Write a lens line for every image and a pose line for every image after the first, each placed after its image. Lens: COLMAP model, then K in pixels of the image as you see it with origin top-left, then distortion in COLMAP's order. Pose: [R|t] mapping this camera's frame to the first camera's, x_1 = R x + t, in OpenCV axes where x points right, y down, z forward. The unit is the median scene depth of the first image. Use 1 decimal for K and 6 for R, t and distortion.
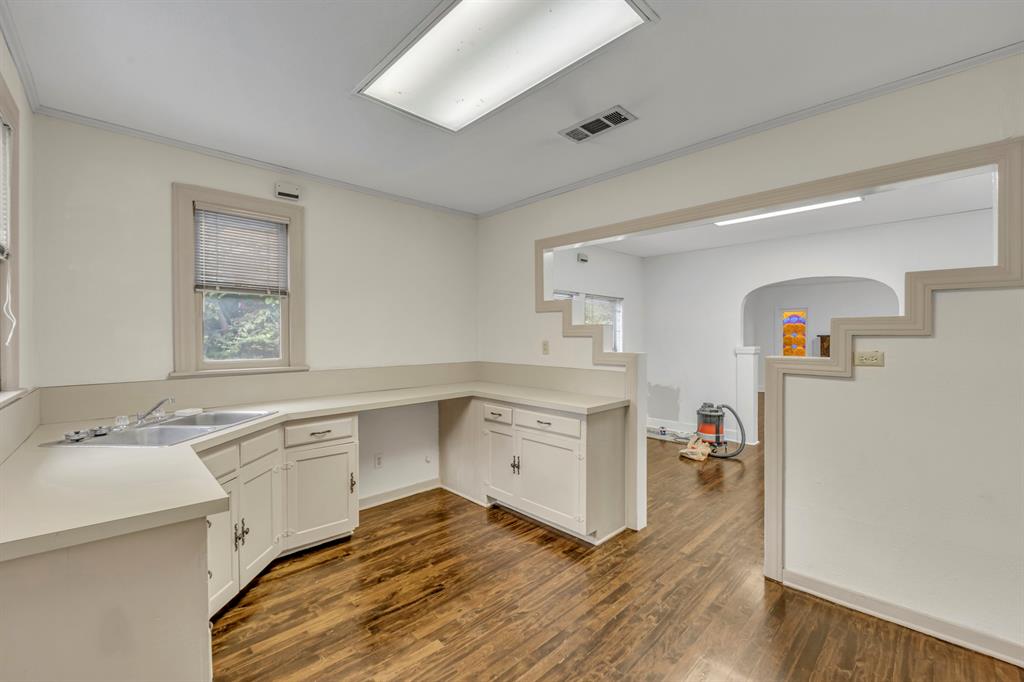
lens RADIAL K [[419.1, 0, 511.6], [0, 419.1, 343.6], [0, 0, 1]] dist [-0.011618, 0.000043]
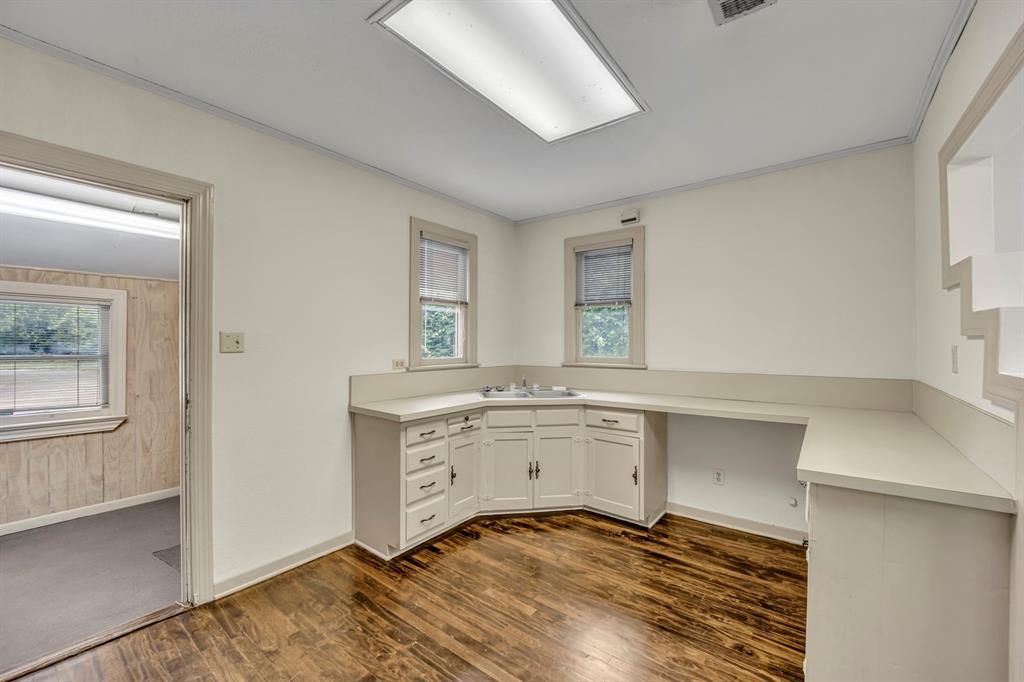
lens RADIAL K [[419.1, 0, 510.3], [0, 419.1, 341.4], [0, 0, 1]] dist [-0.011618, 0.000043]
pose [[0.150534, 0.003138, -0.988600, 0.646740], [-0.016044, 0.999871, 0.000731, -0.006001], [0.988475, 0.015751, 0.150565, 0.530396]]
